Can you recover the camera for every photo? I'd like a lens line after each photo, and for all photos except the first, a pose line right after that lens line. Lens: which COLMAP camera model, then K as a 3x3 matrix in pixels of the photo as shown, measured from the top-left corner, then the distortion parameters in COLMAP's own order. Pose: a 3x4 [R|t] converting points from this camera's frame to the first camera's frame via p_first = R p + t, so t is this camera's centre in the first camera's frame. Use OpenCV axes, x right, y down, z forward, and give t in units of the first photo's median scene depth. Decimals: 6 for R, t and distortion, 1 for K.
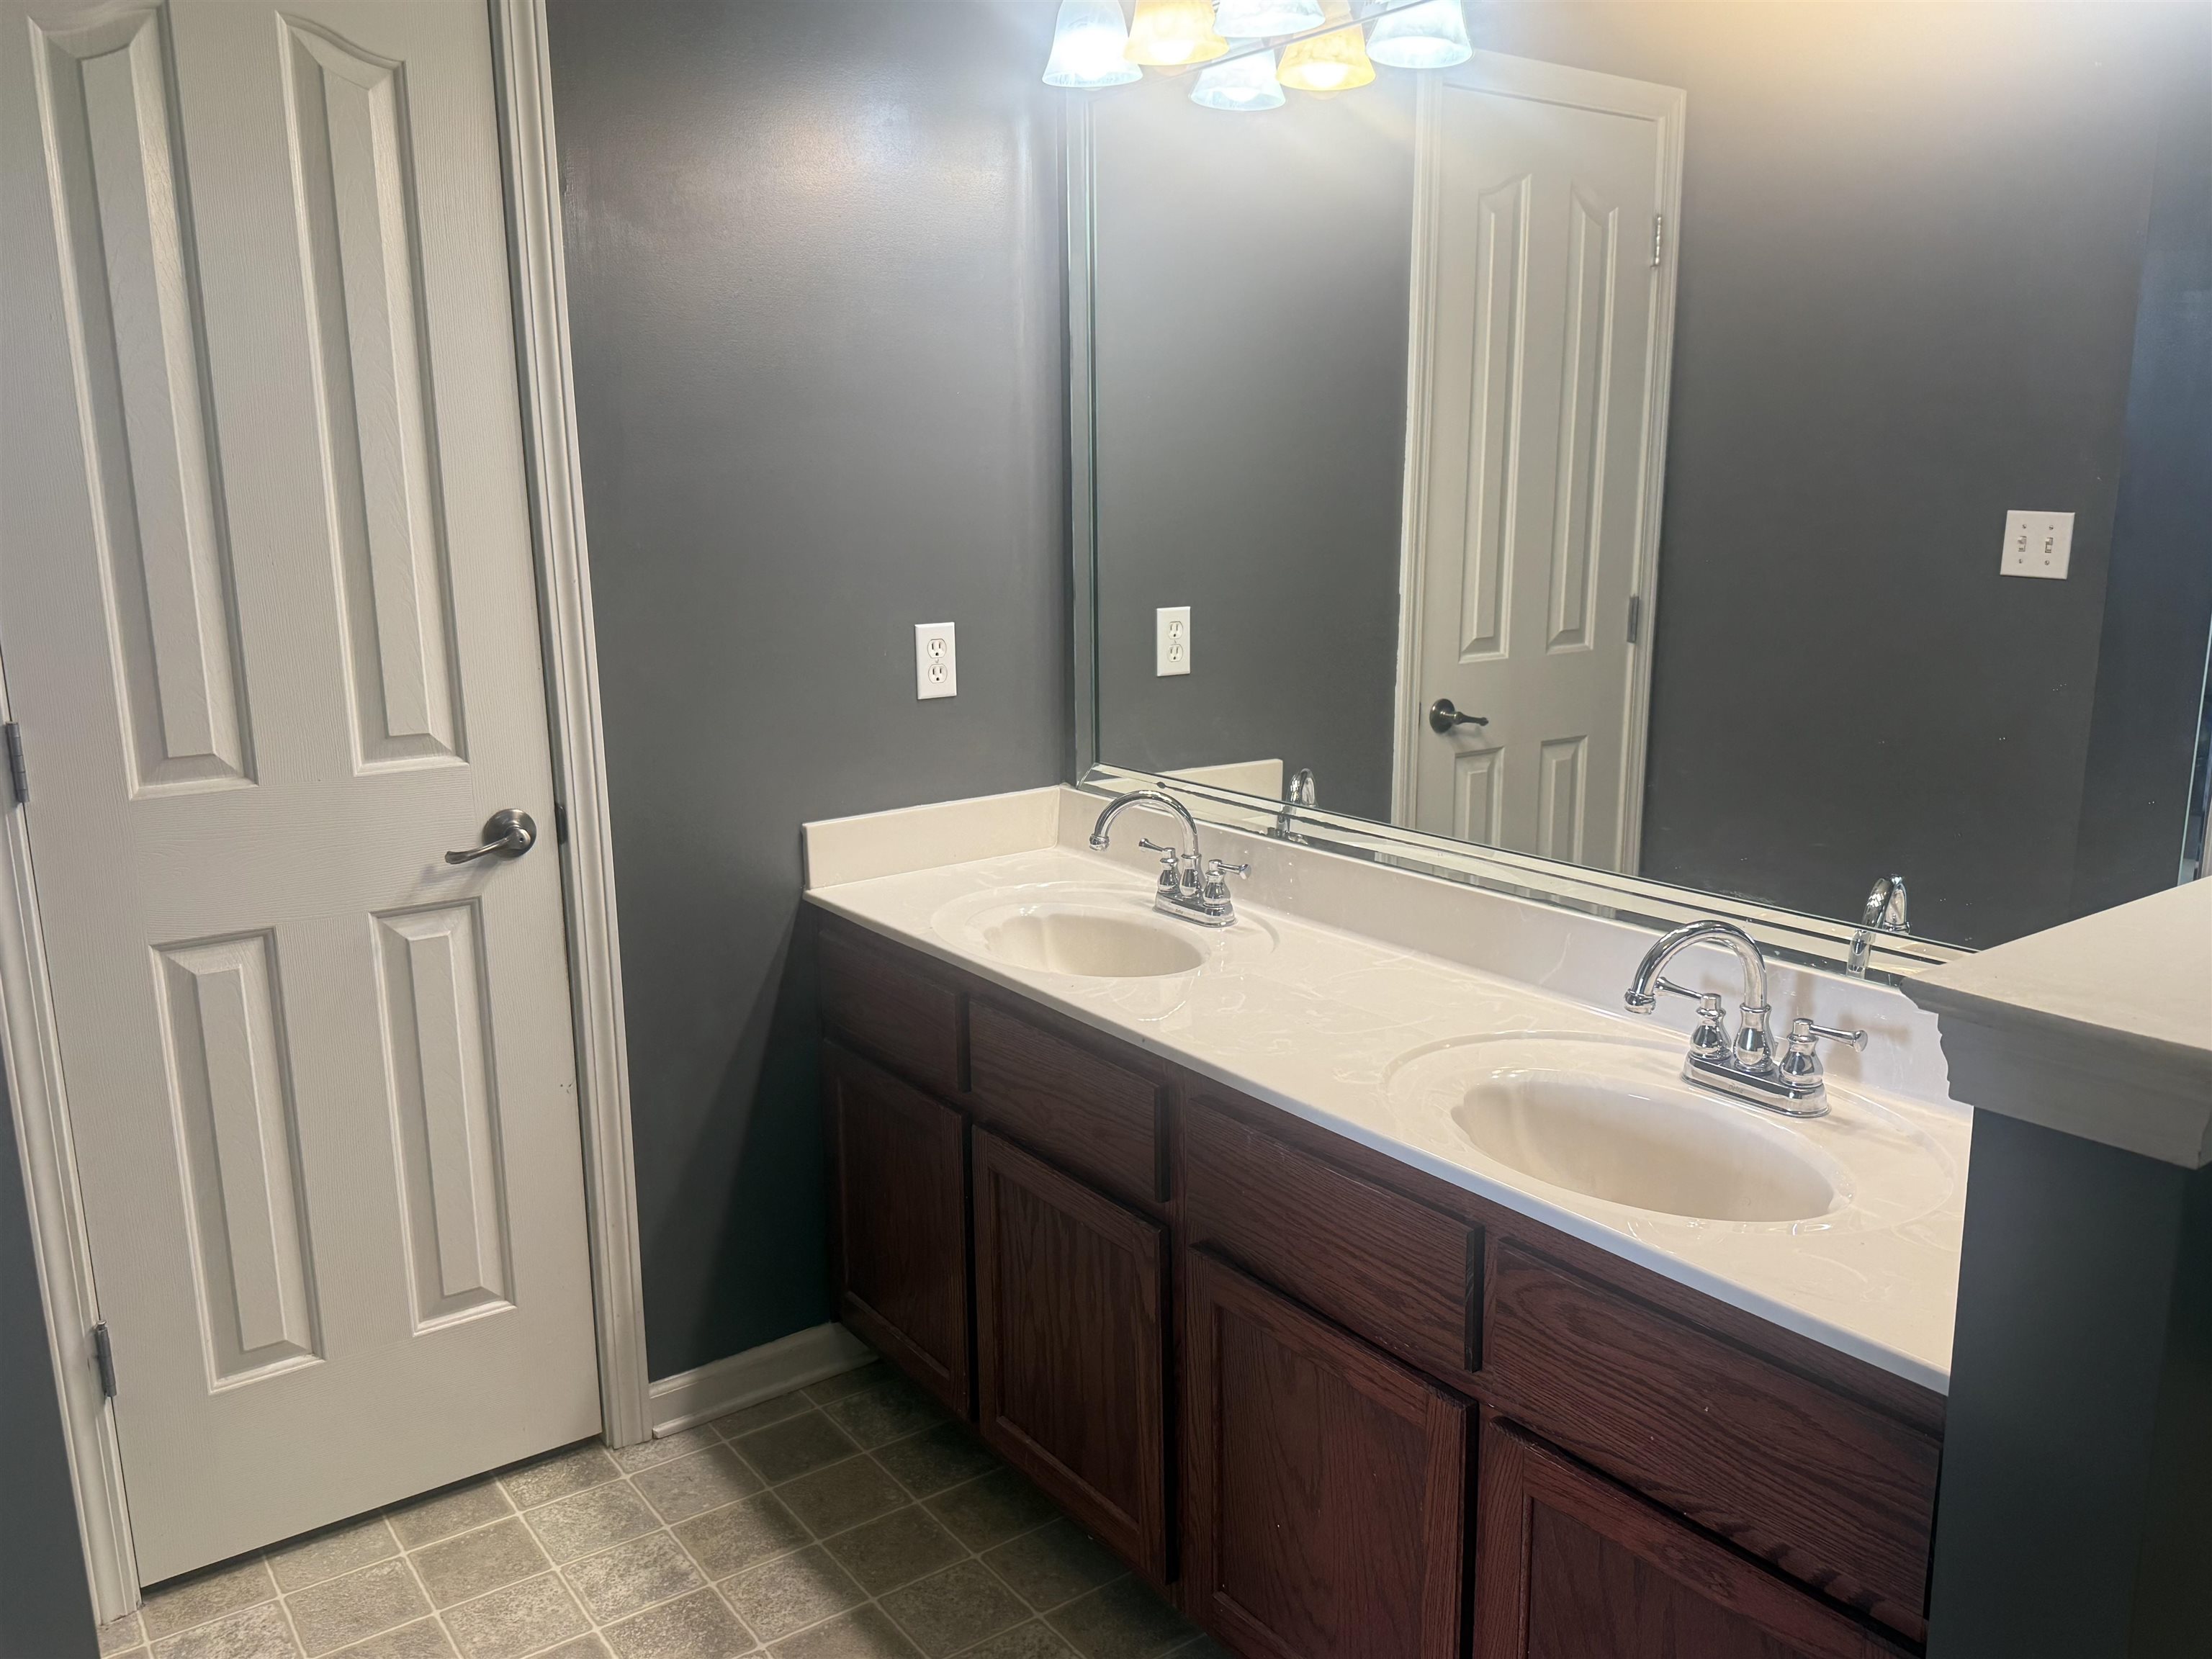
lens RADIAL K [[1706.3, 0, 1105.8], [0, 1706.3, 837.7], [0, 0, 1]] dist [0.186477, -0.415279]
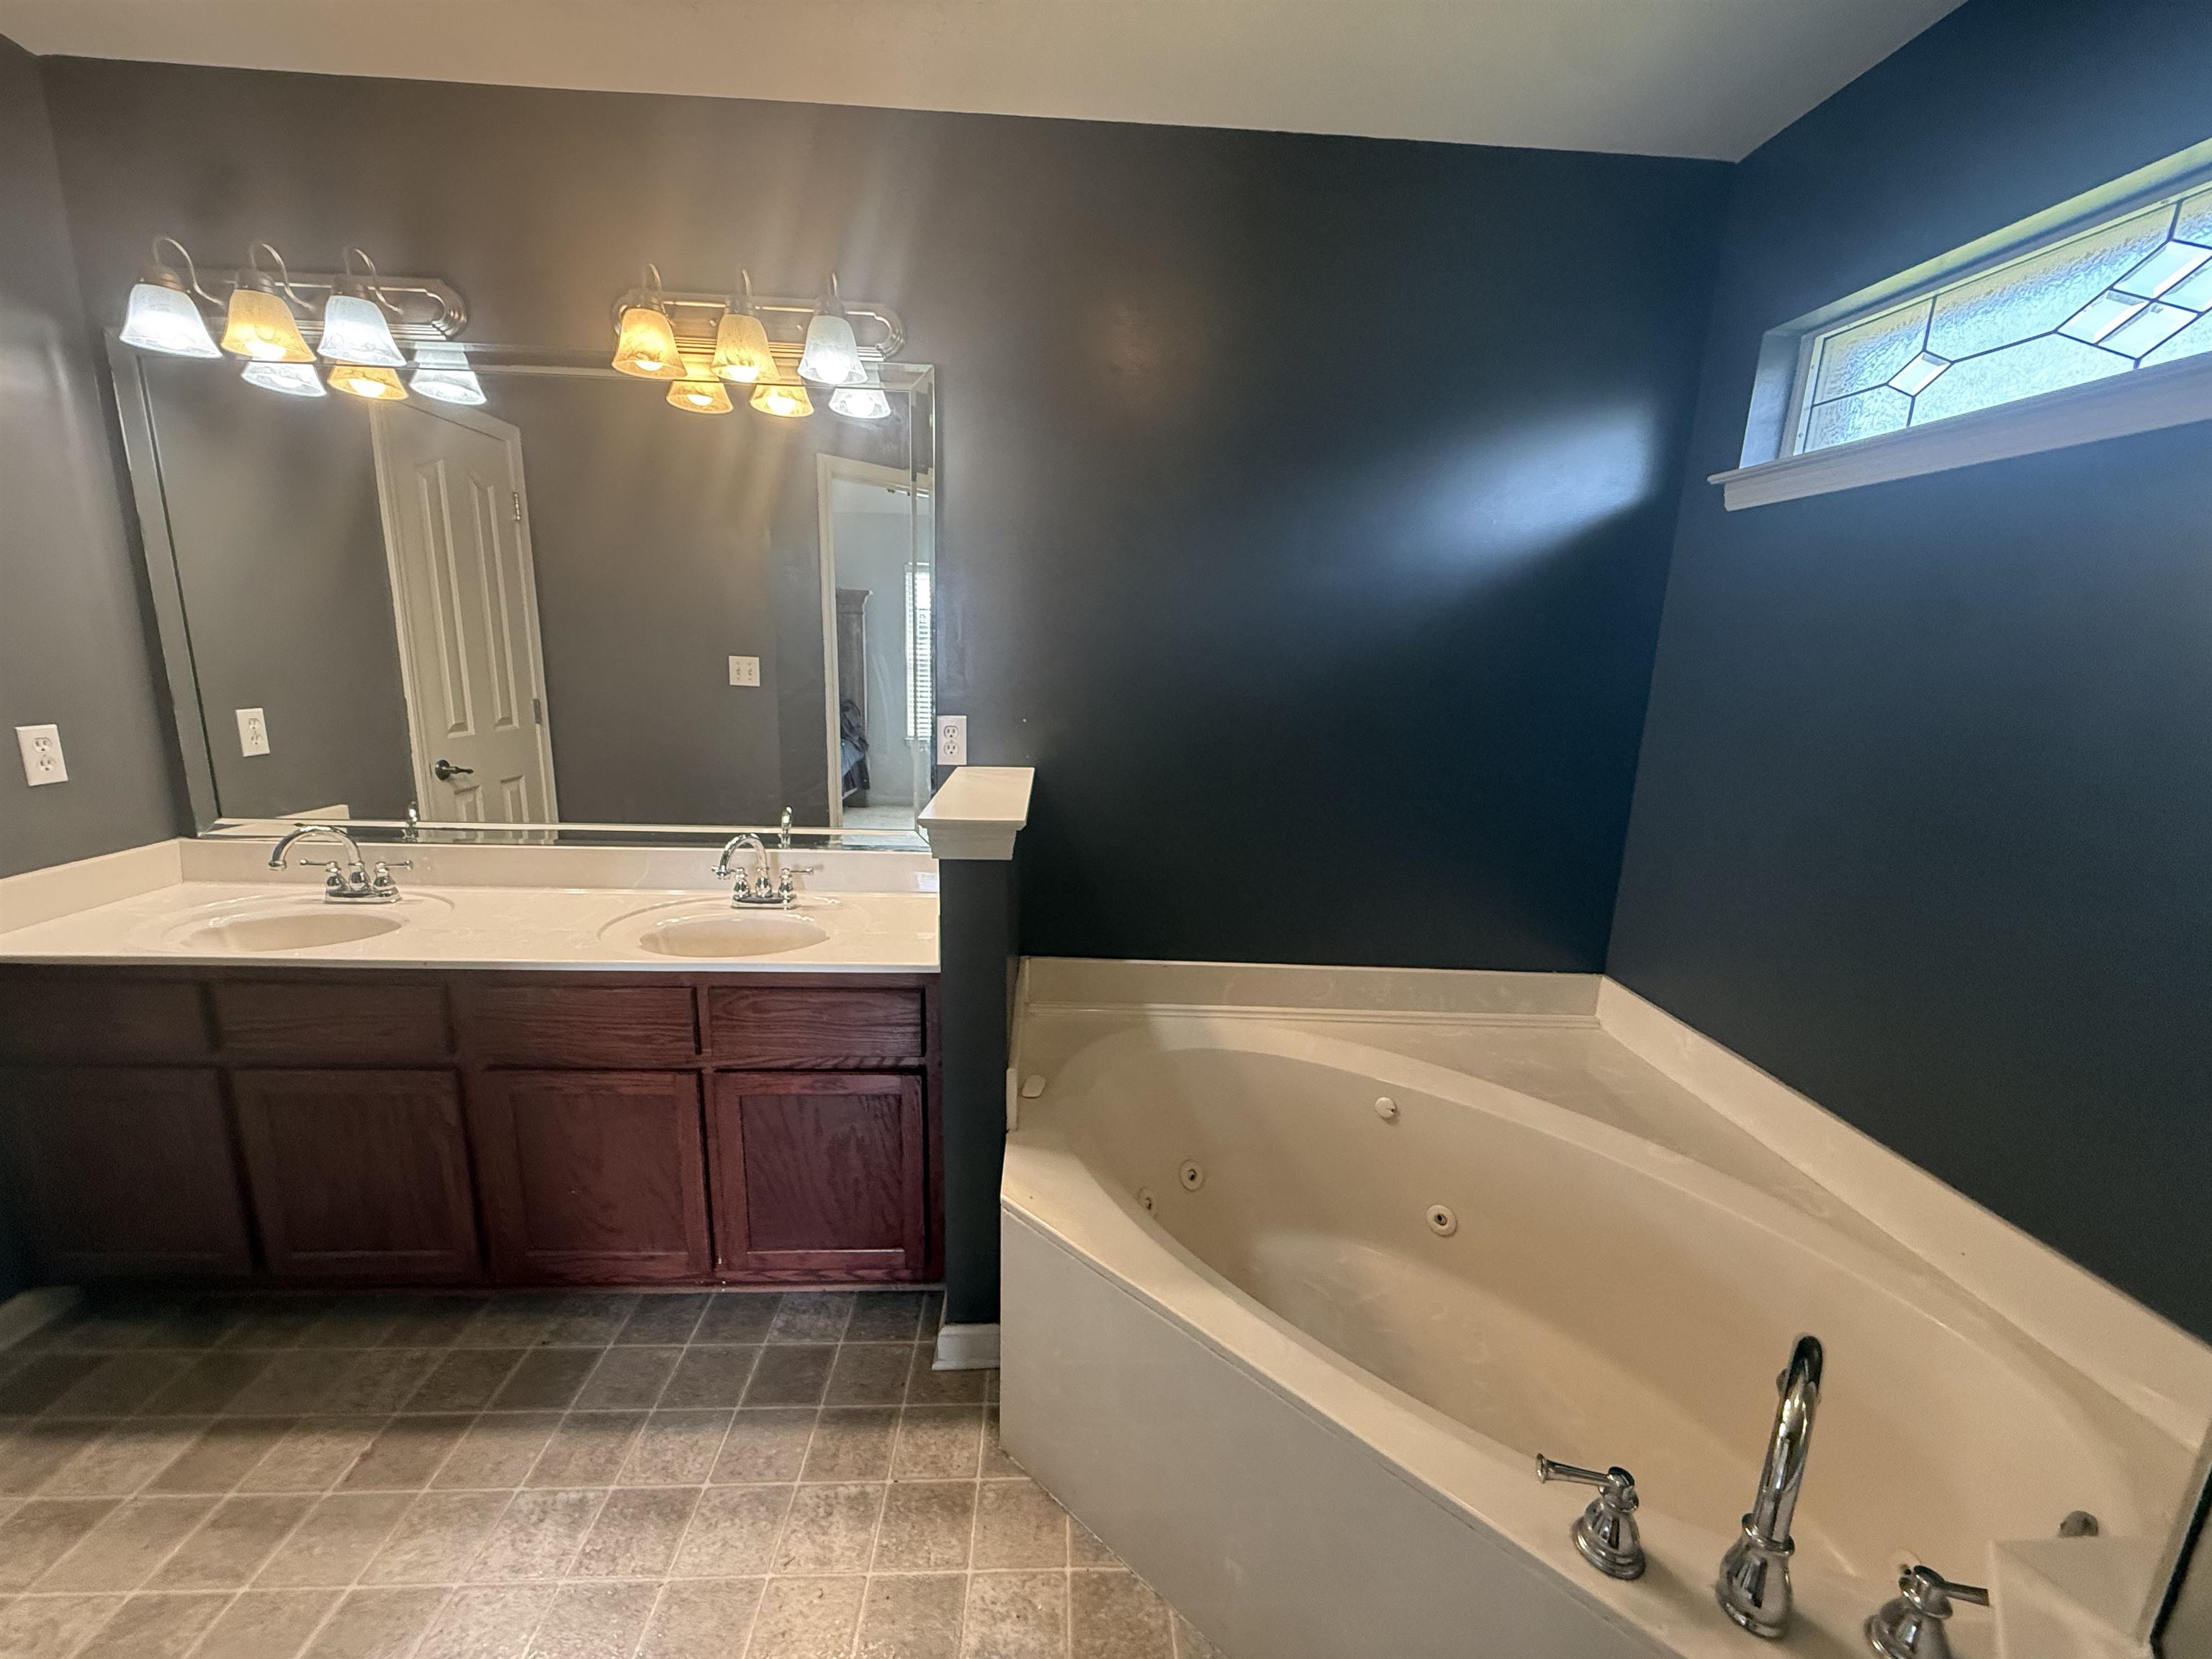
lens RADIAL K [[880.1, 0, 1106.0], [0, 880.1, 829.5], [0, 0, 1]] dist [-0.003108, -0.000195]
pose [[0.540033, -0.144521, 0.829143, -0.242355], [0.139200, 0.986916, 0.081359, 0.010003], [-0.830053, 0.071480, 0.553085, -0.021213]]
